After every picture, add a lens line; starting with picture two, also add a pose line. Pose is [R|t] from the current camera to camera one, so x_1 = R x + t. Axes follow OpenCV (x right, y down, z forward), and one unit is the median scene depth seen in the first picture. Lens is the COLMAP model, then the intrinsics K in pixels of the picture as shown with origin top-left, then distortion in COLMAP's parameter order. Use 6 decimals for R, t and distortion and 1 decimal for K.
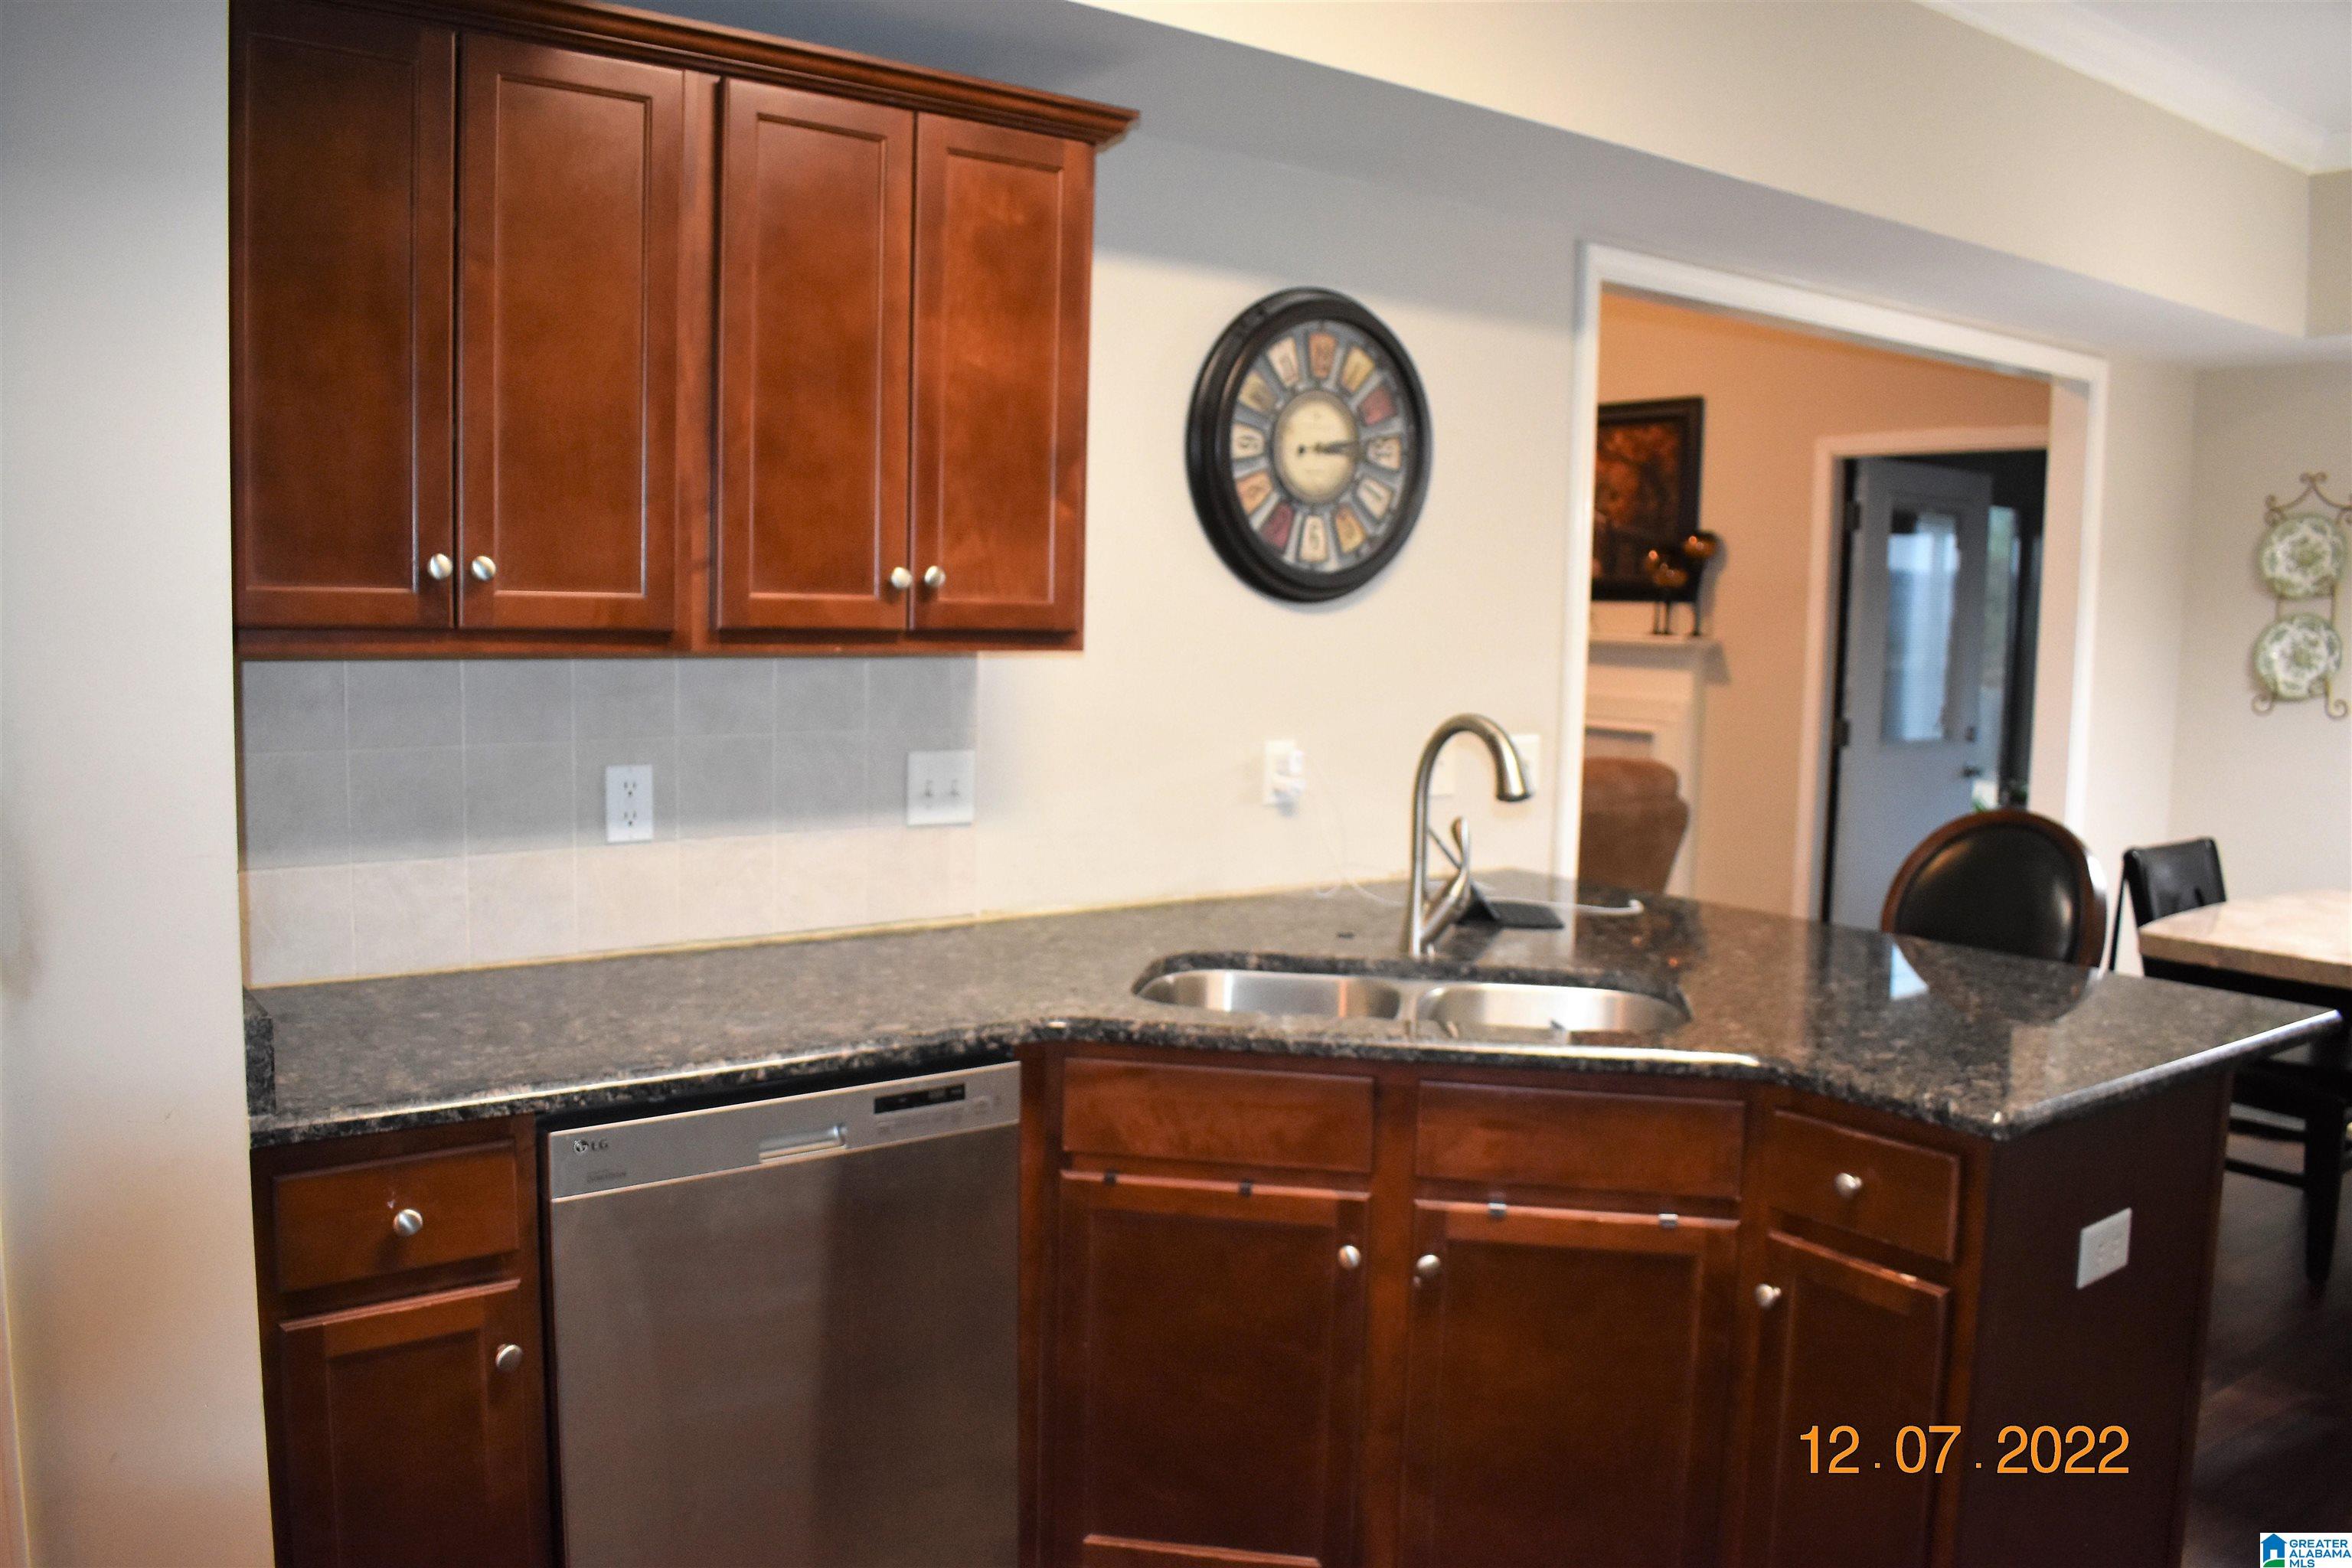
lens RADIAL K [[1830.9, 0, 1176.0], [0, 1830.9, 784.0], [0, 0, 1]] dist [-0.091088, 0.010951]
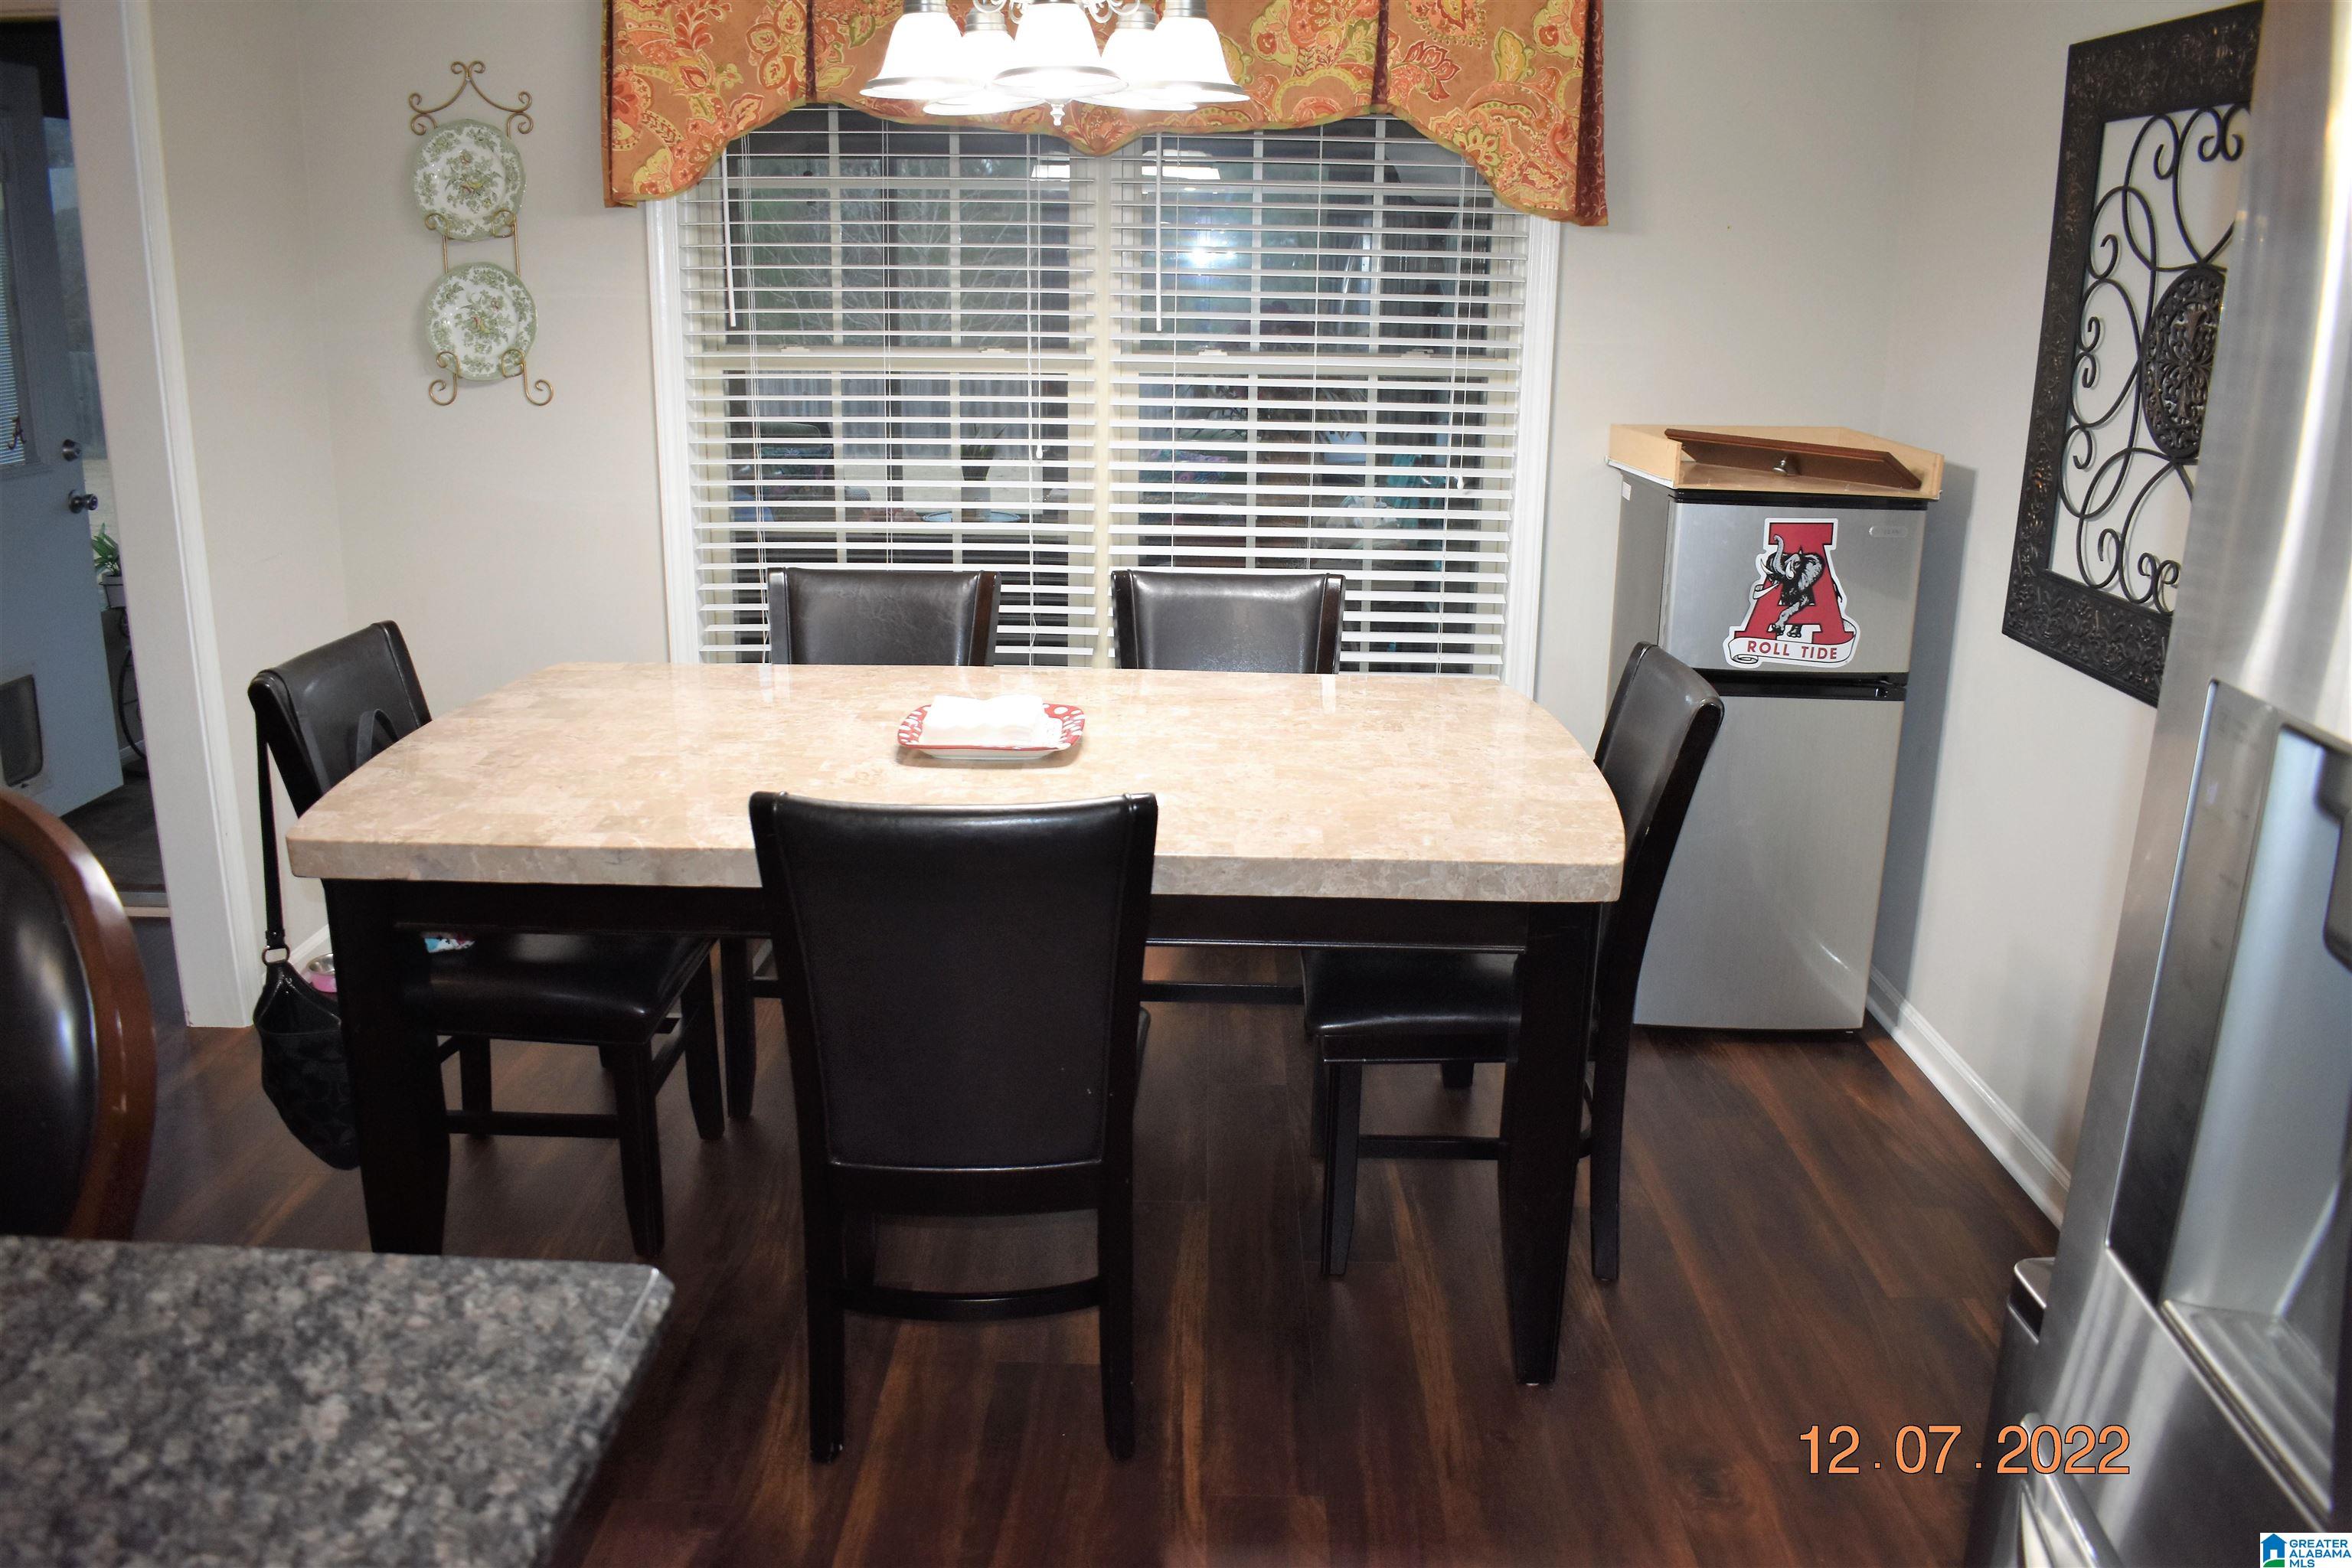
lens RADIAL K [[1830.9, 0, 1176.0], [0, 1830.9, 784.0], [0, 0, 1]] dist [-0.091088, 0.010951]
pose [[0.612804, -0.230986, 0.755723, 0.209287], [0.075786, 0.969097, 0.234750, -0.039832], [-0.786593, -0.086582, 0.611372, 0.307009]]
